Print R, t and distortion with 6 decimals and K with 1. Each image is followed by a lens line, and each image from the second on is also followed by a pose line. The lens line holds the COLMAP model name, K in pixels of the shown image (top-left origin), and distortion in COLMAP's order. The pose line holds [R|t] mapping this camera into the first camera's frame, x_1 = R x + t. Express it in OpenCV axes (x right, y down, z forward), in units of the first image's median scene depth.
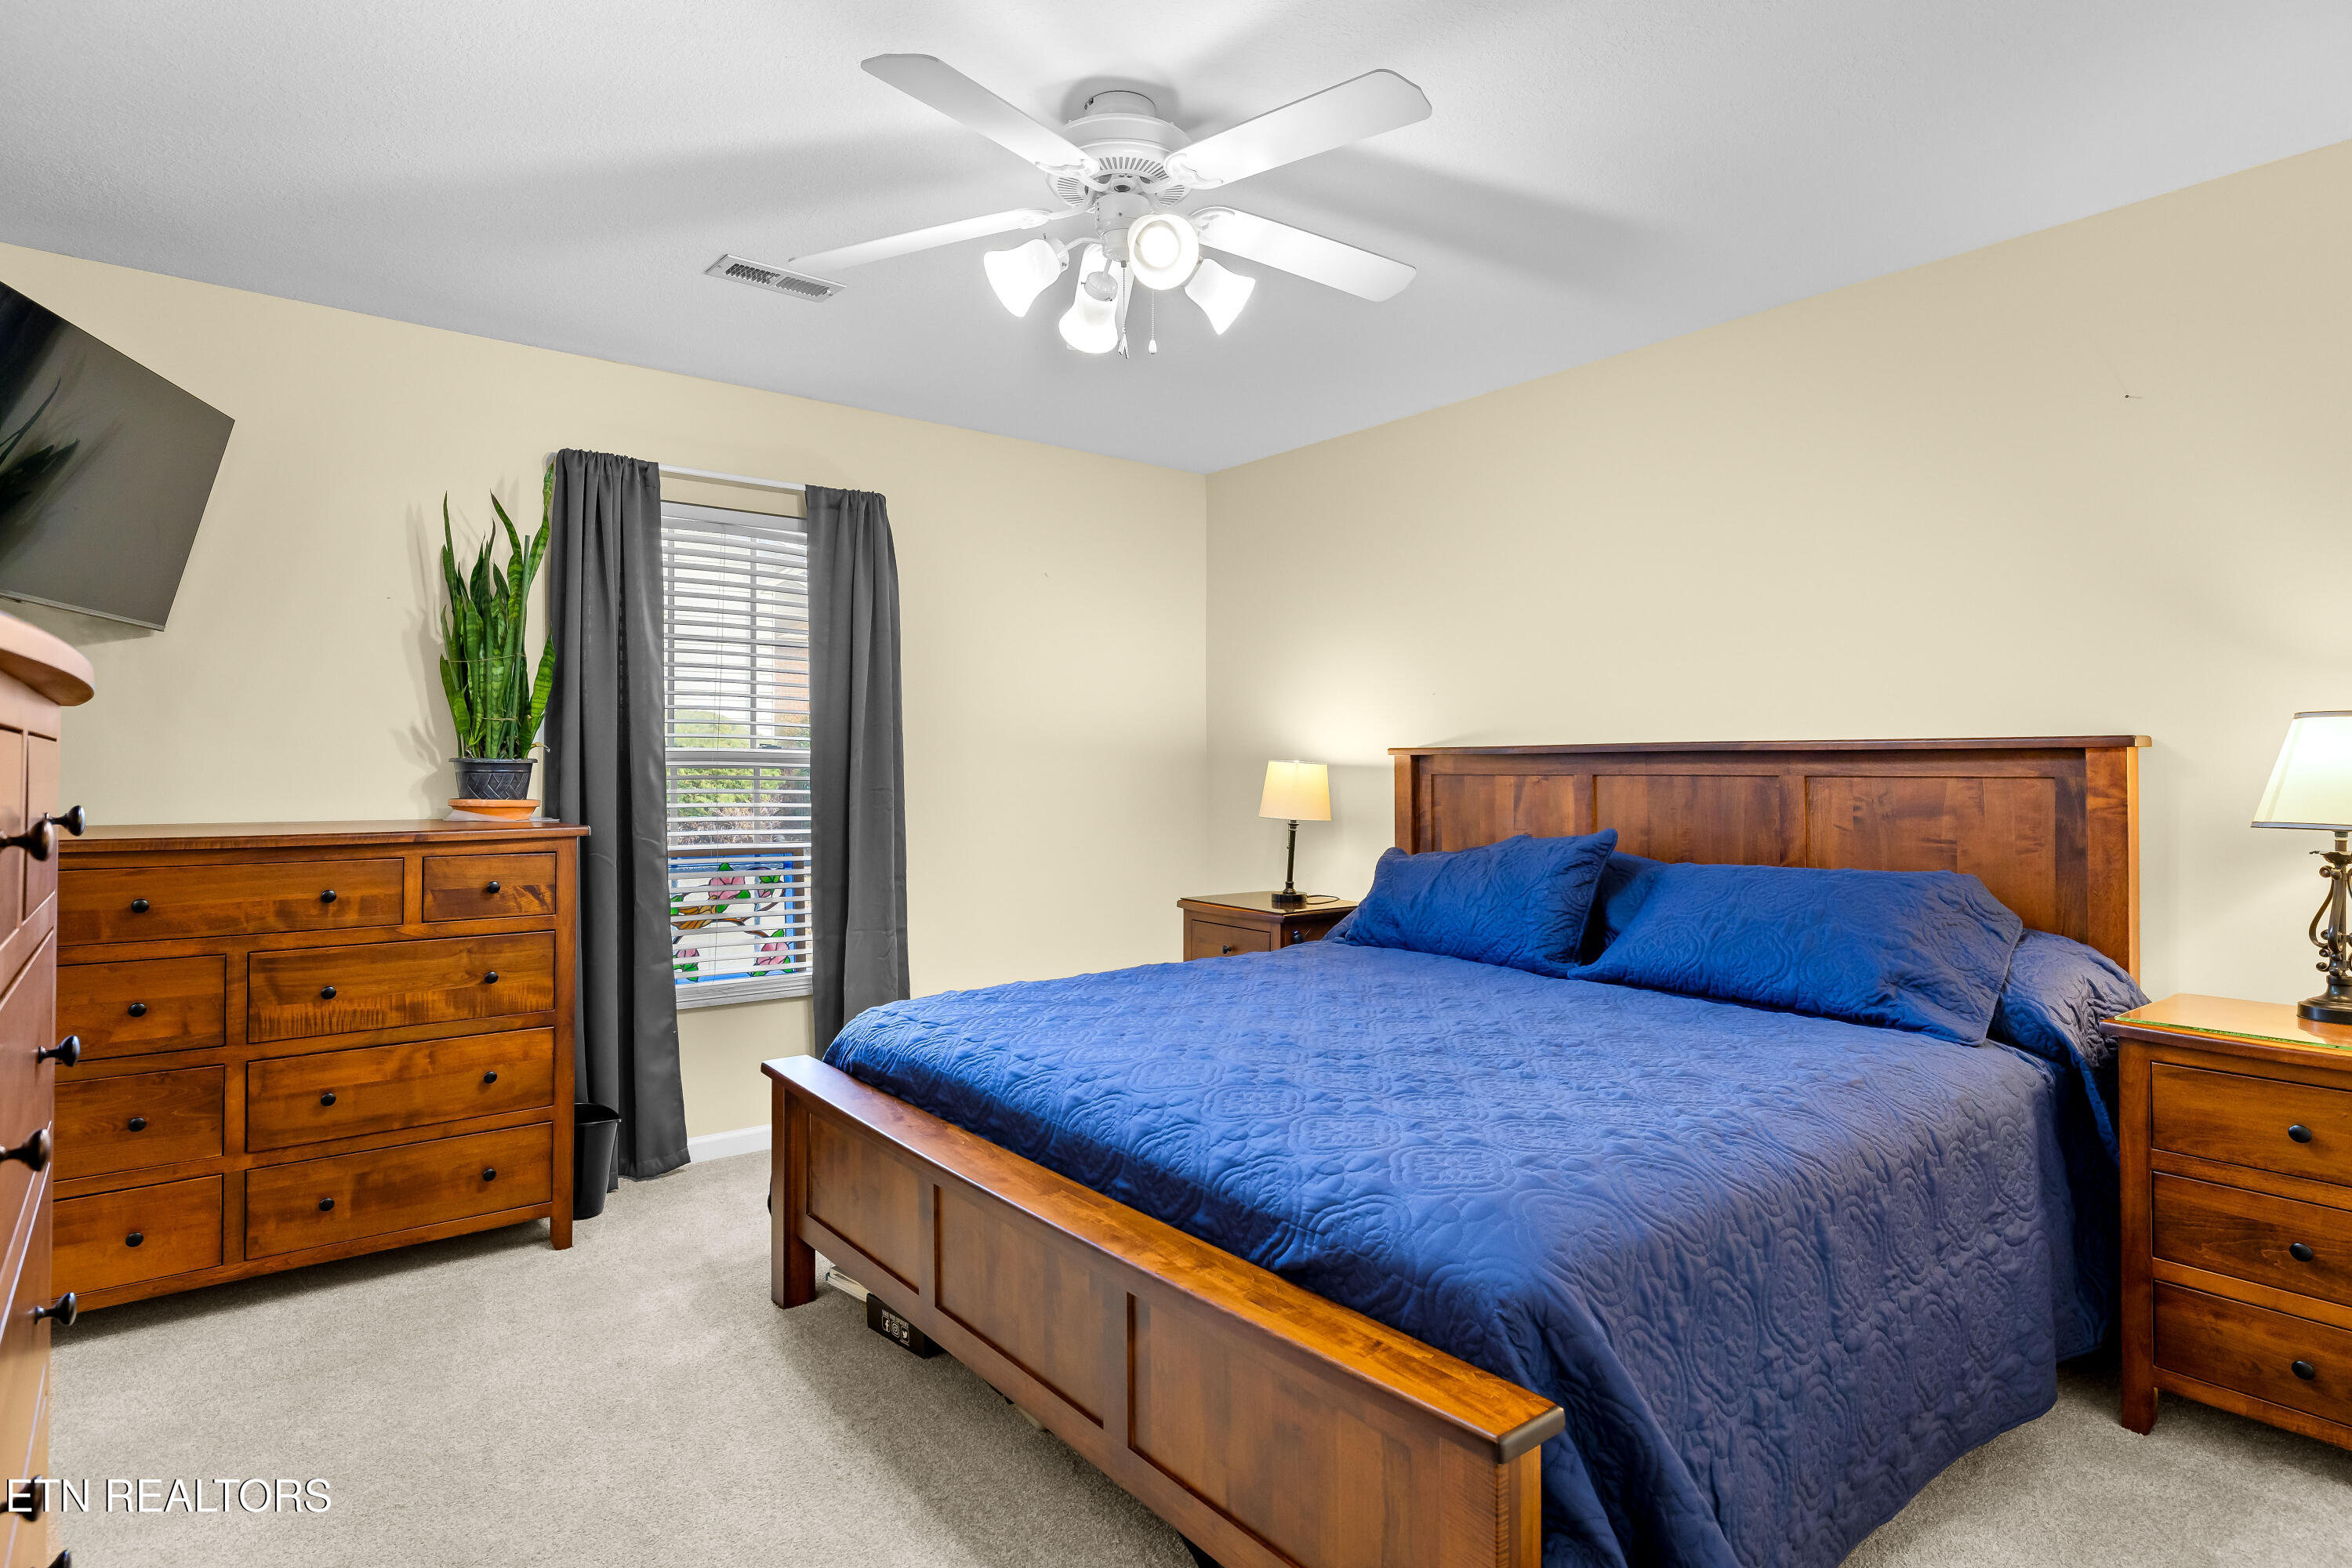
lens RADIAL K [[1210.8, 0, 1177.5], [0, 1210.8, 768.5], [0, 0, 1]] dist [-0.004148, 0.003845]
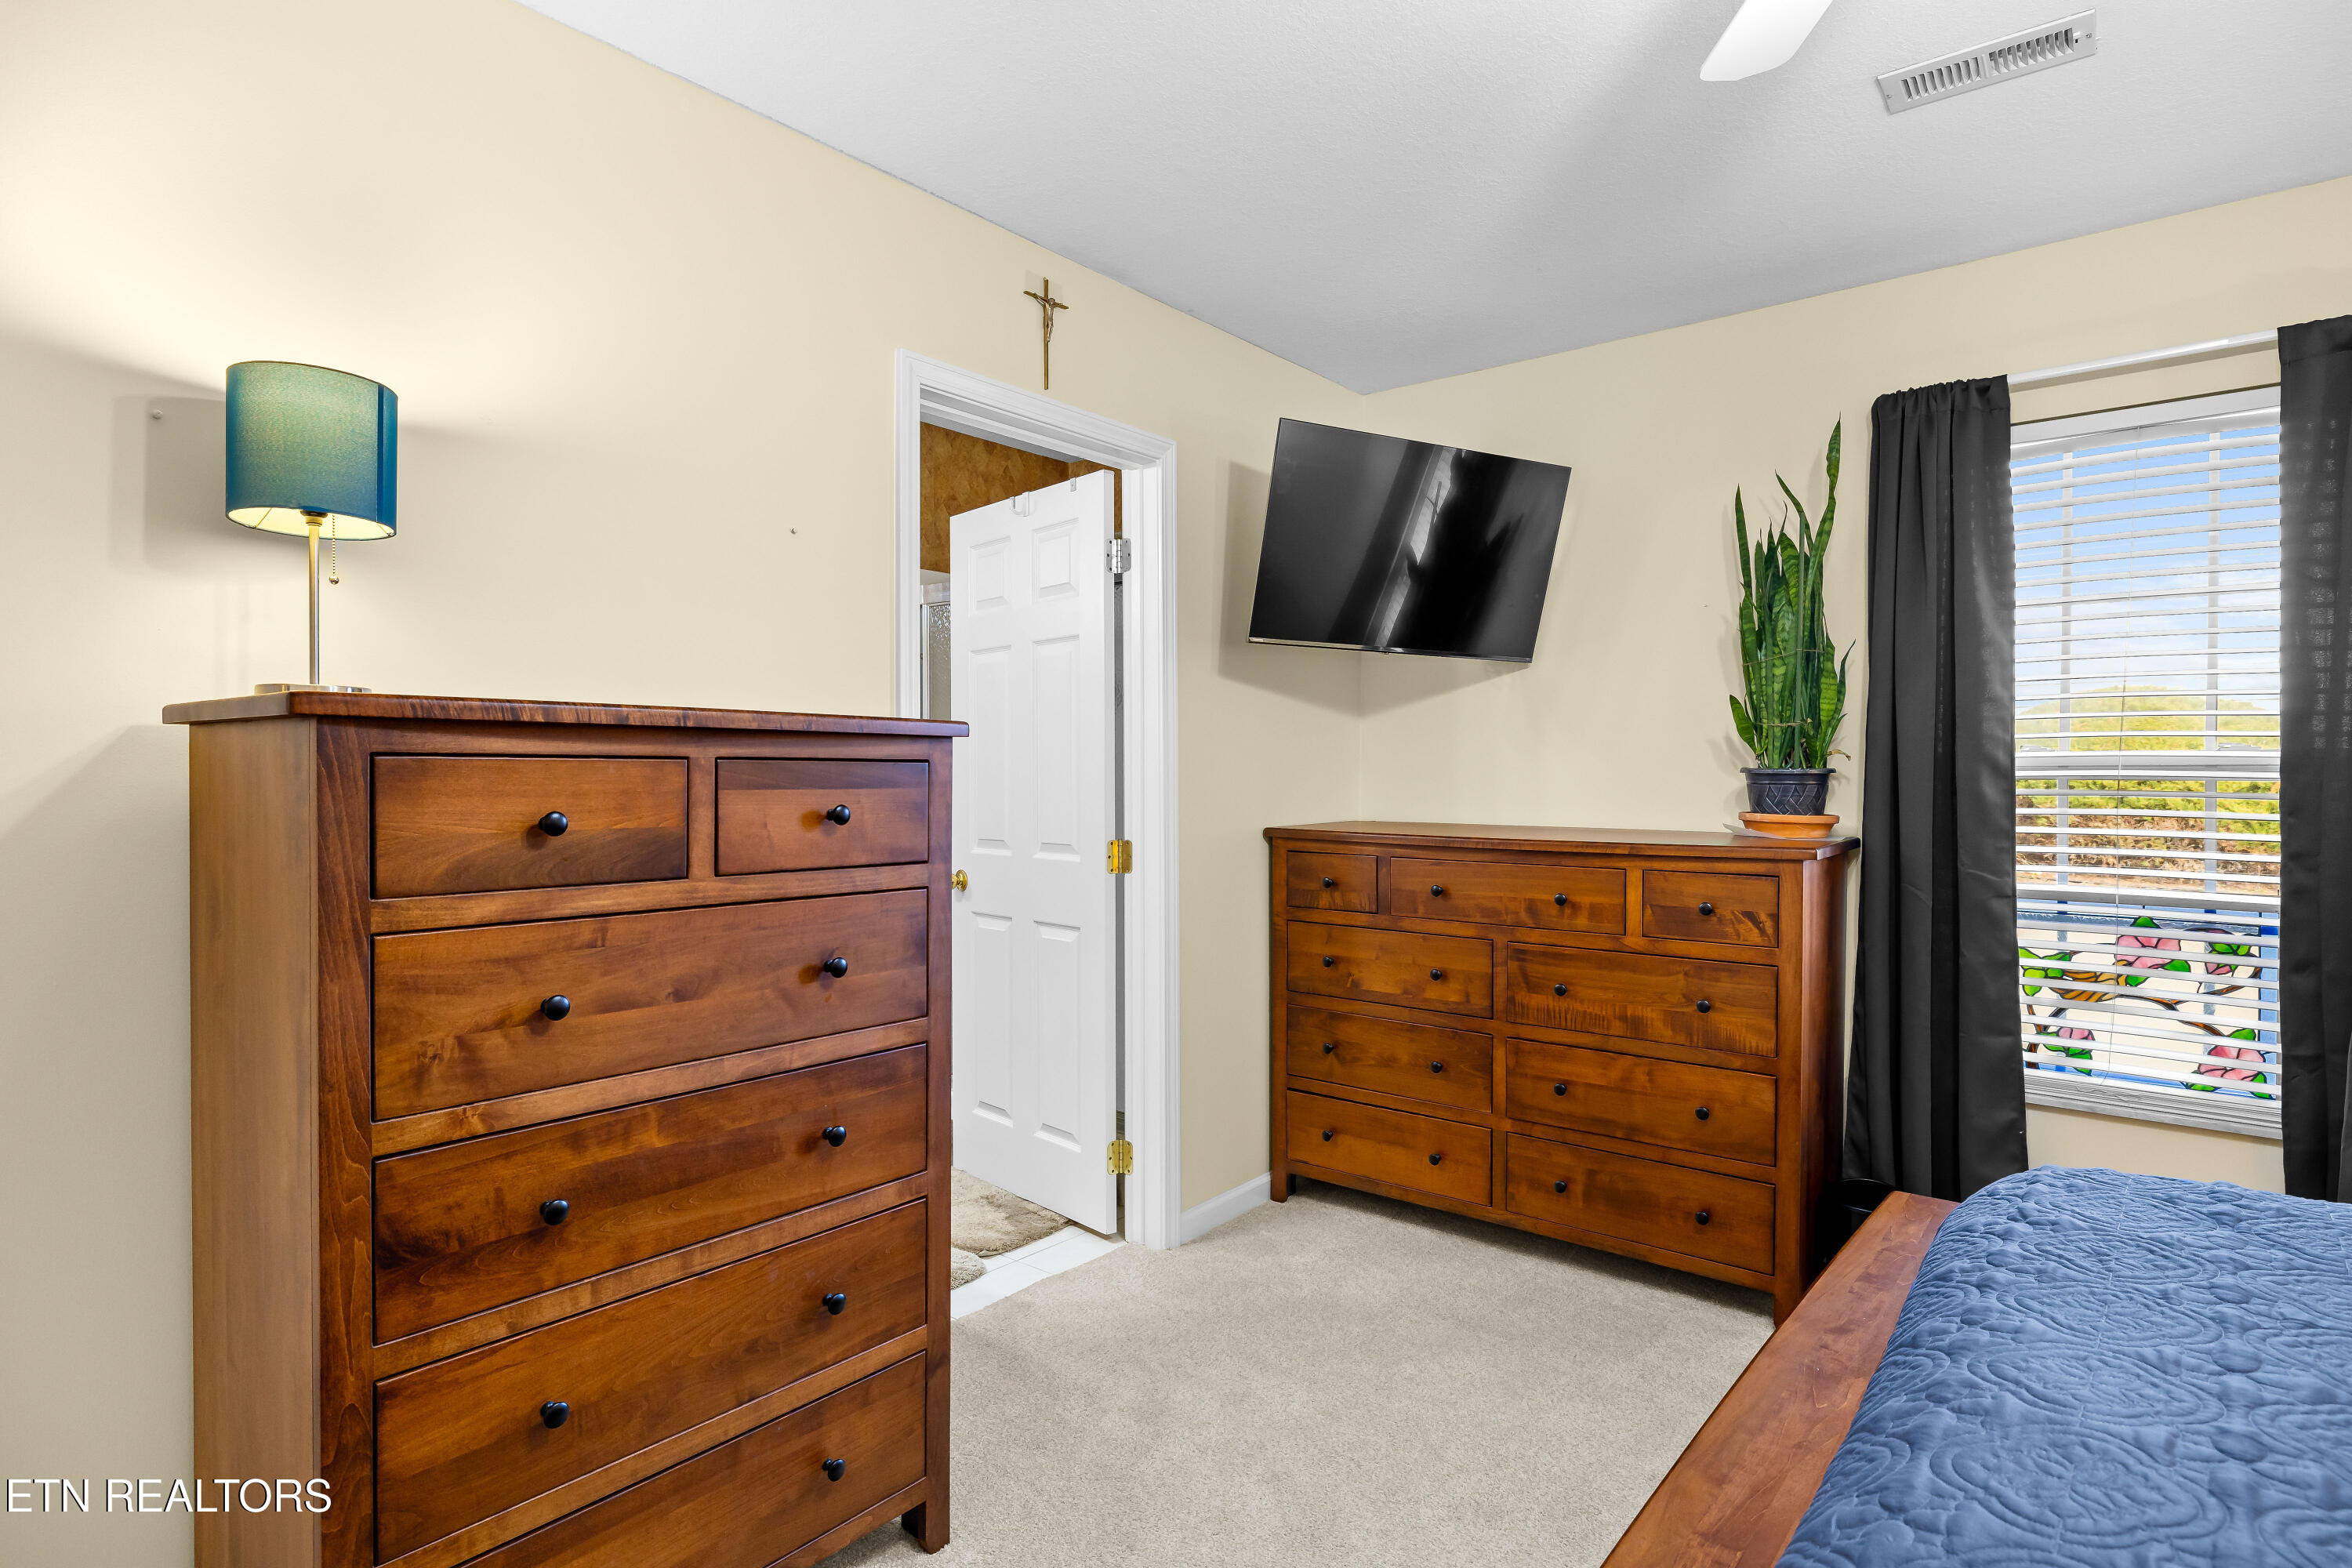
lens RADIAL K [[1210.8, 0, 1171.8], [0, 1210.8, 797.4], [0, 0, 1]] dist [-0.004148, 0.003845]
pose [[0.220925, 0.016248, -0.975156, 0.240543], [-0.002832, 0.999868, 0.016019, -0.000070], [0.975287, -0.000778, 0.220941, 0.400234]]
